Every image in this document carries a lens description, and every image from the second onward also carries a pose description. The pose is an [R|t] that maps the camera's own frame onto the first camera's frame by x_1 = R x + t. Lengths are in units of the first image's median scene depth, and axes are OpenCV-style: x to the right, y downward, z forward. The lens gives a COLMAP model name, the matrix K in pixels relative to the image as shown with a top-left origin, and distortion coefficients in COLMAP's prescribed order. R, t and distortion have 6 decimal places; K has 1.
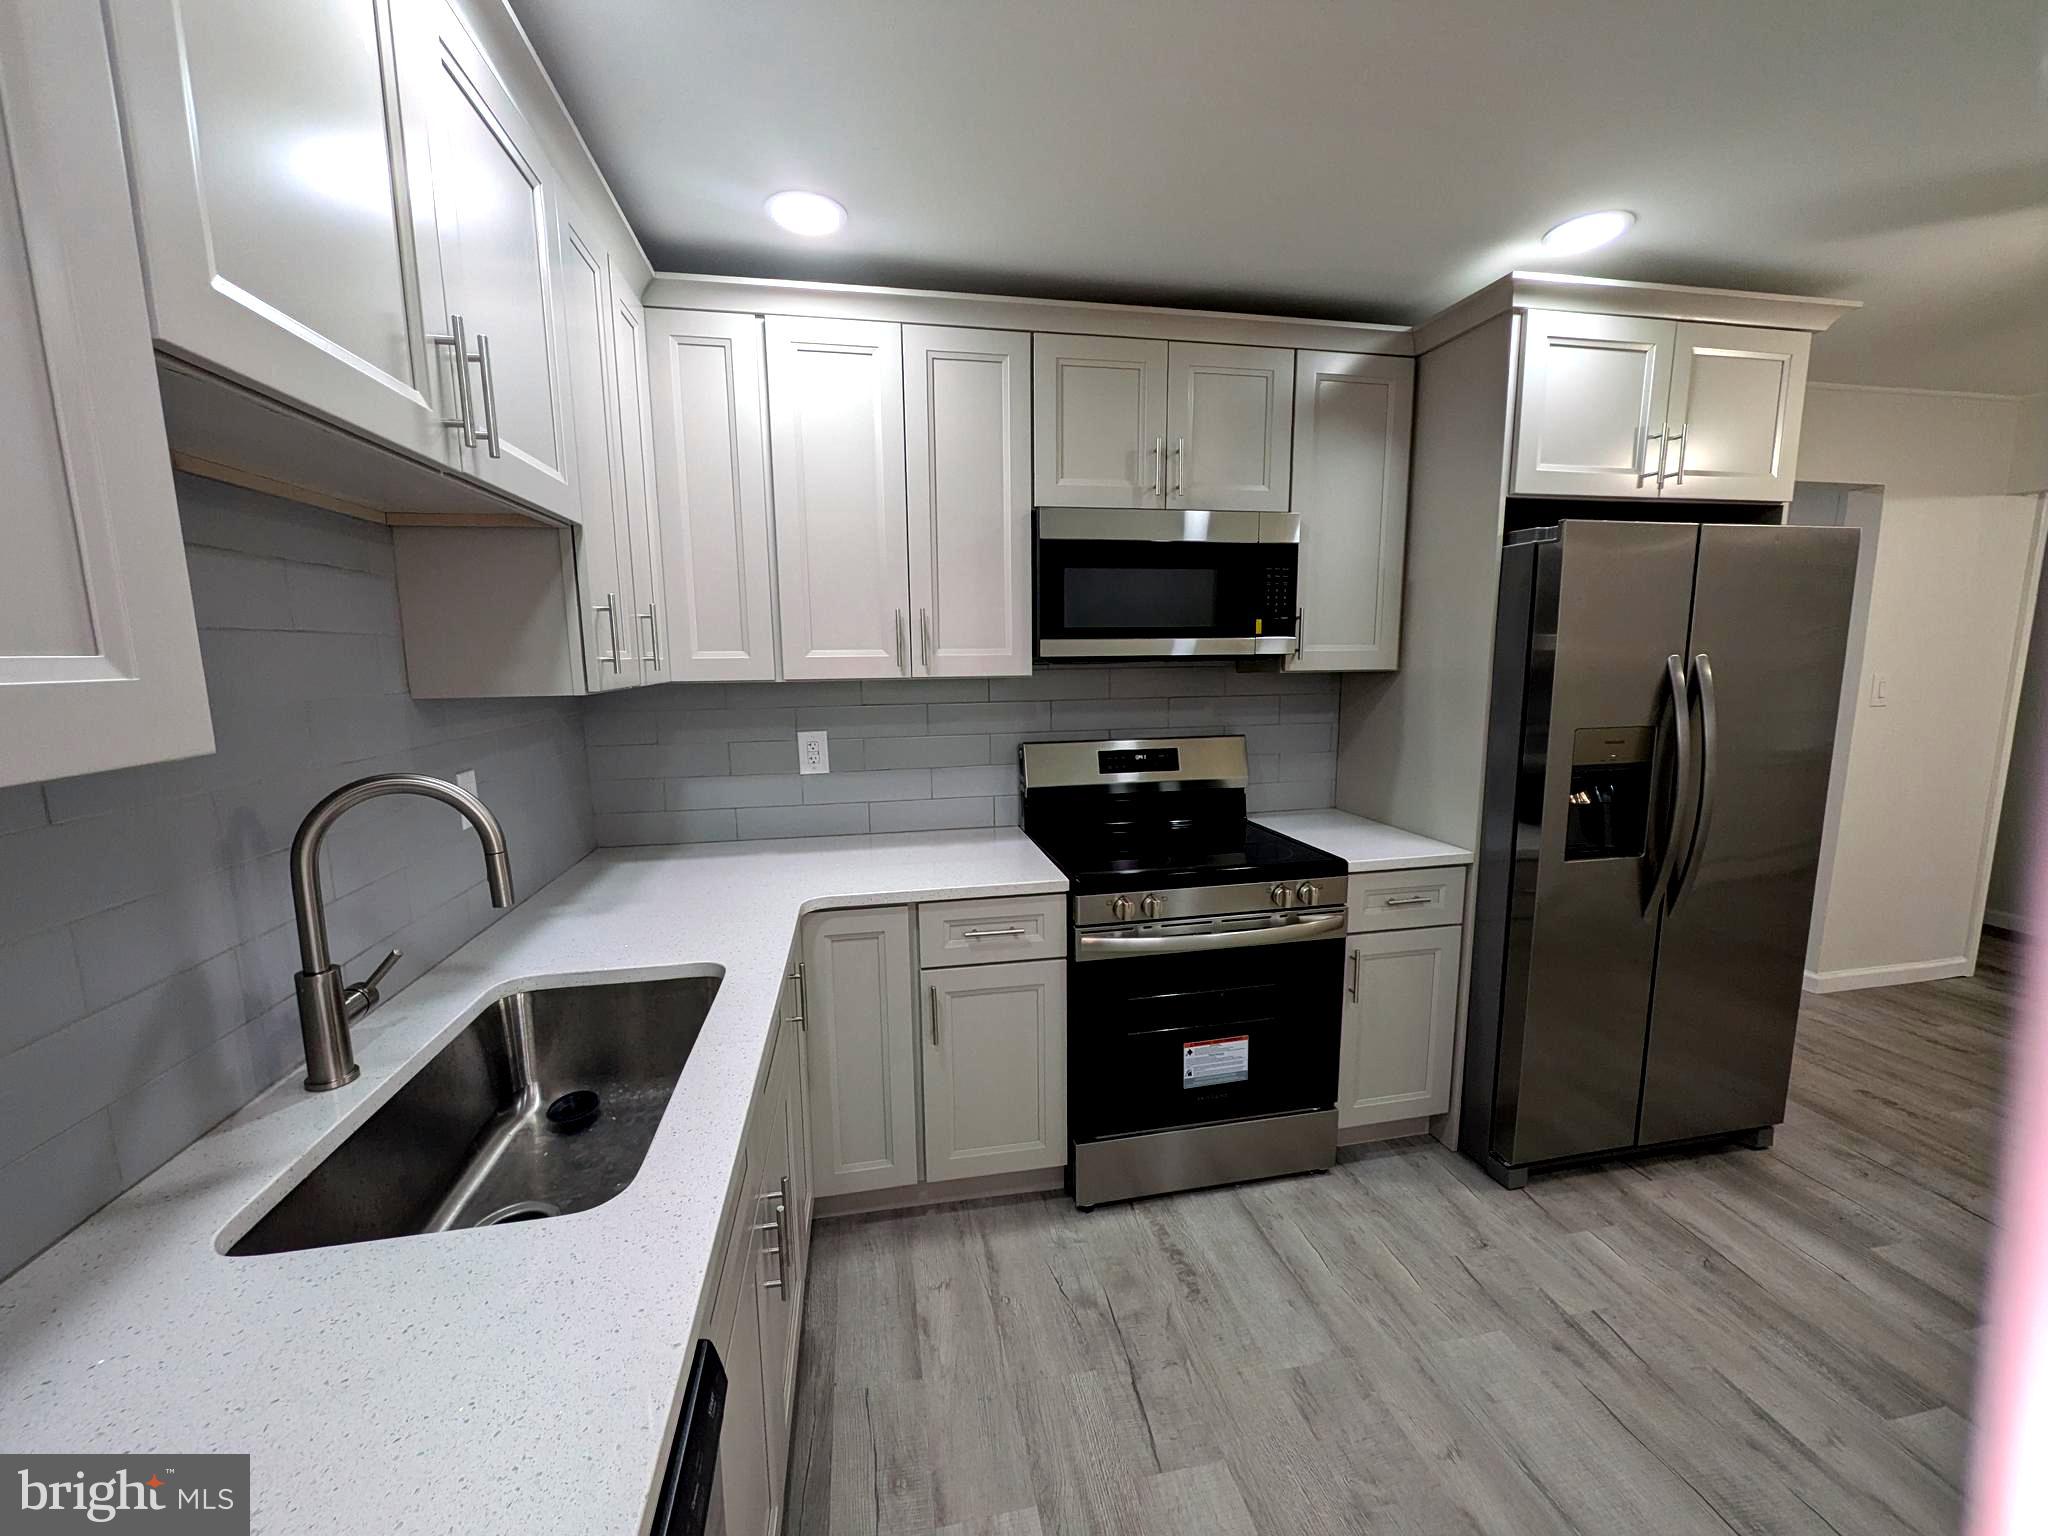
lens RADIAL K [[803.5, 0, 1024.2], [0, 803.5, 769.5], [0, 0, 1]] dist [-0.005247, 0.000267]
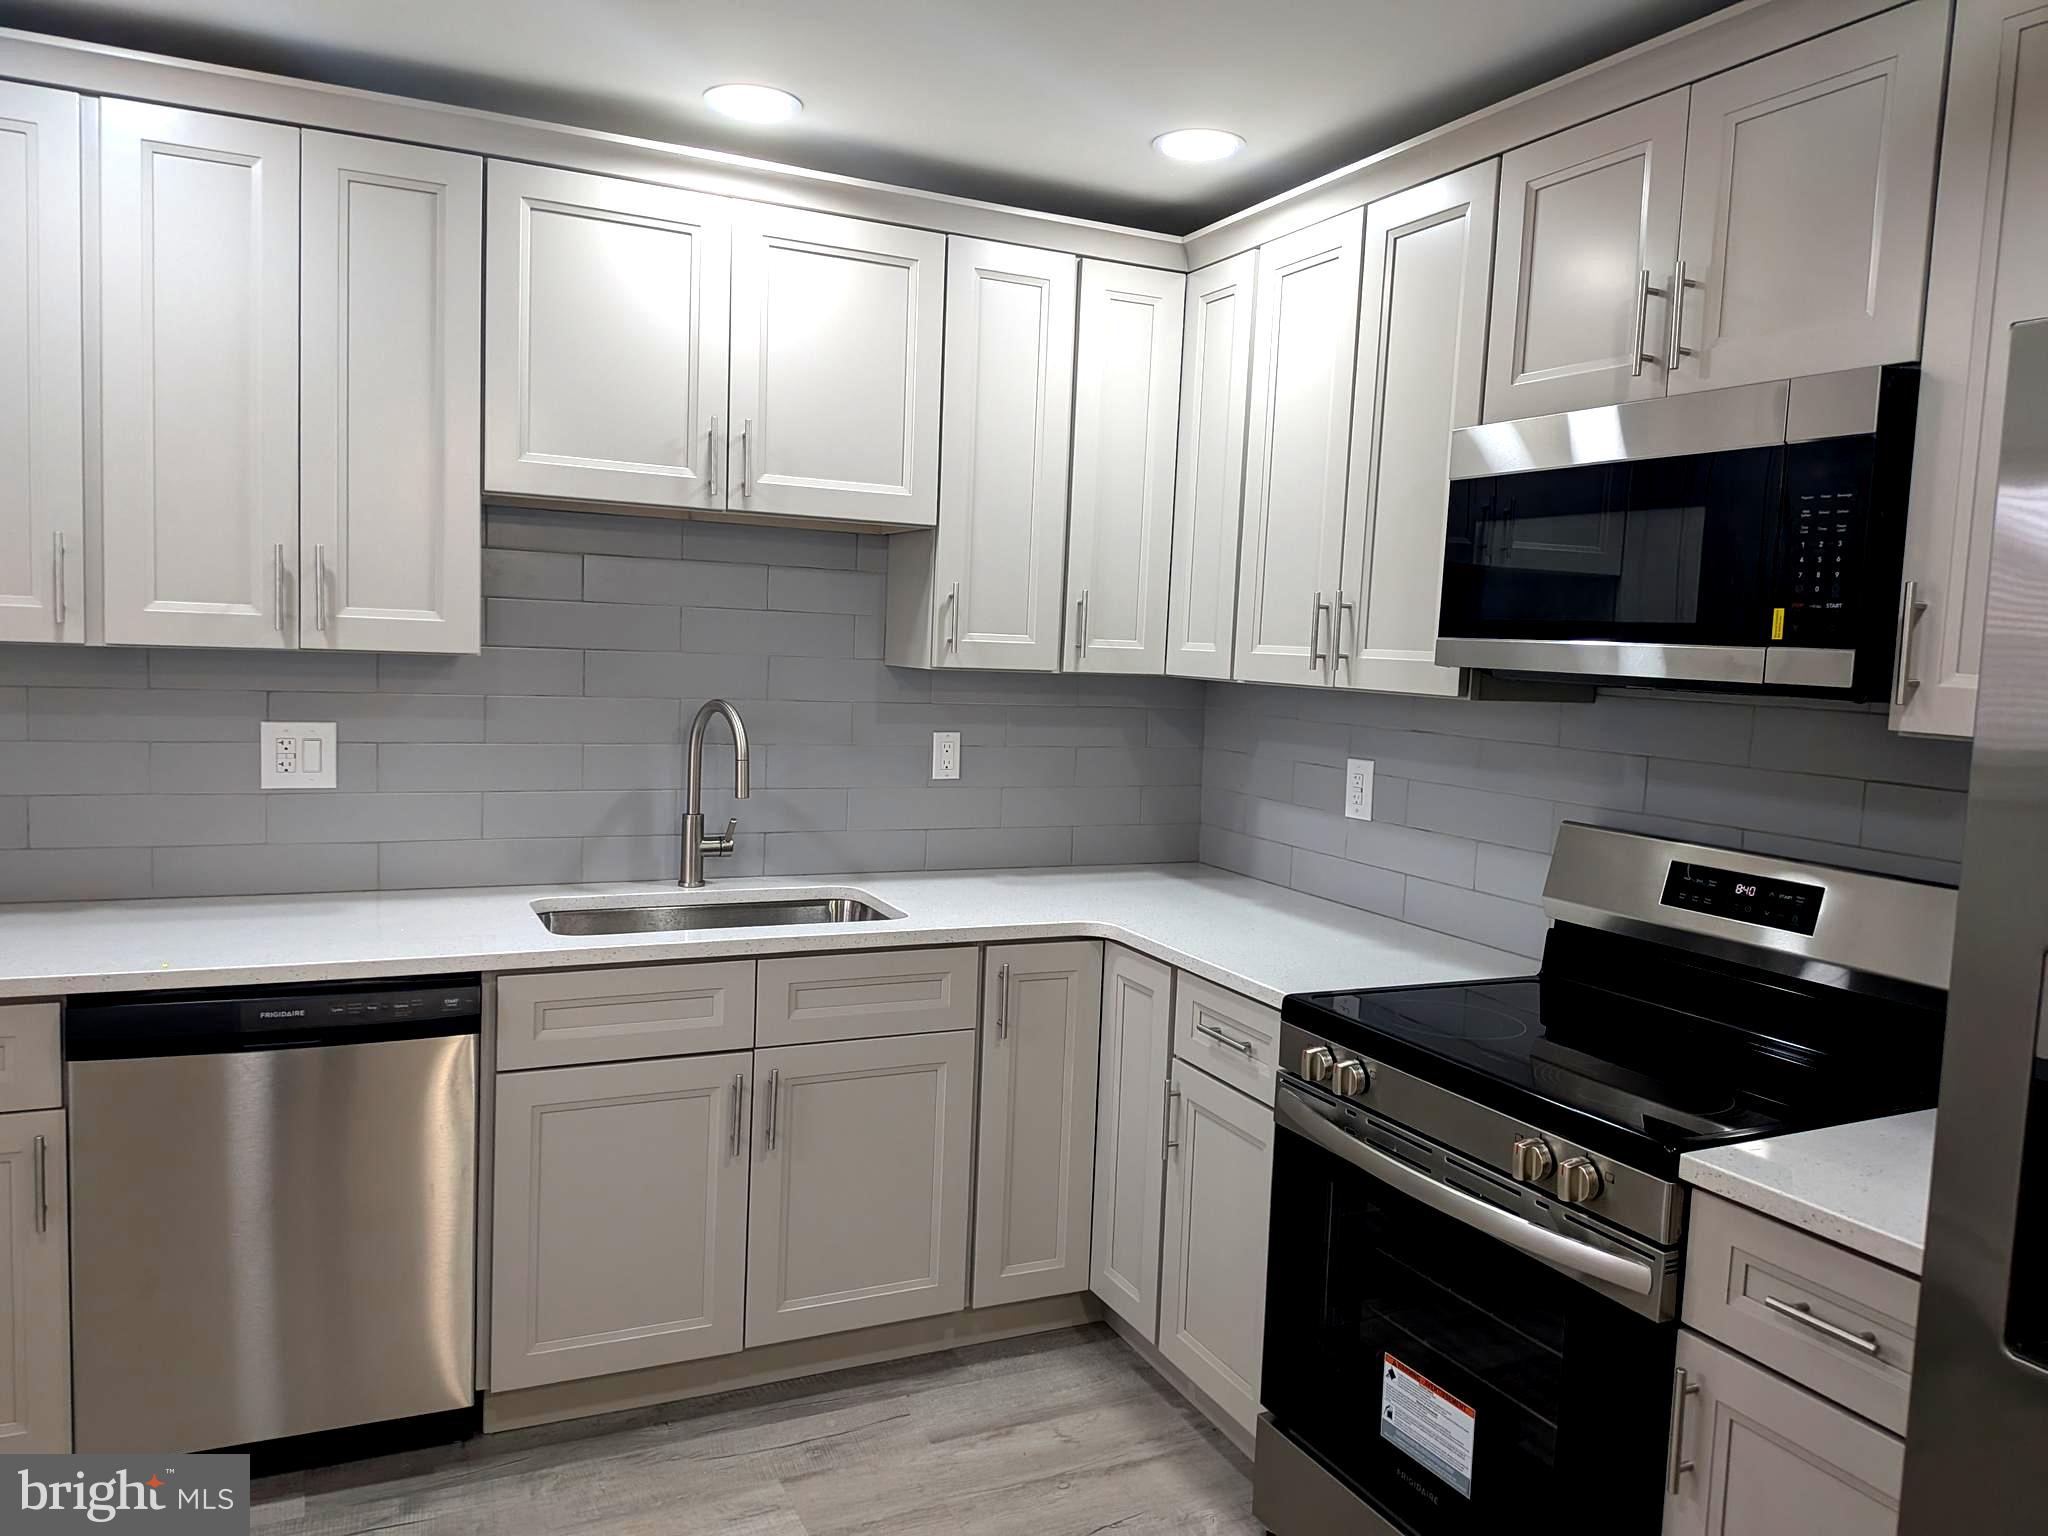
lens RADIAL K [[1482.6, 0, 1021.5], [0, 1482.6, 763.6], [0, 0, 1]] dist [0.005075, -0.003249]
pose [[0.247715, 0.104480, -0.963183, 1.077448], [-0.185244, 0.980934, 0.058764, -0.075200], [0.950958, 0.163867, 0.262346, 0.410709]]
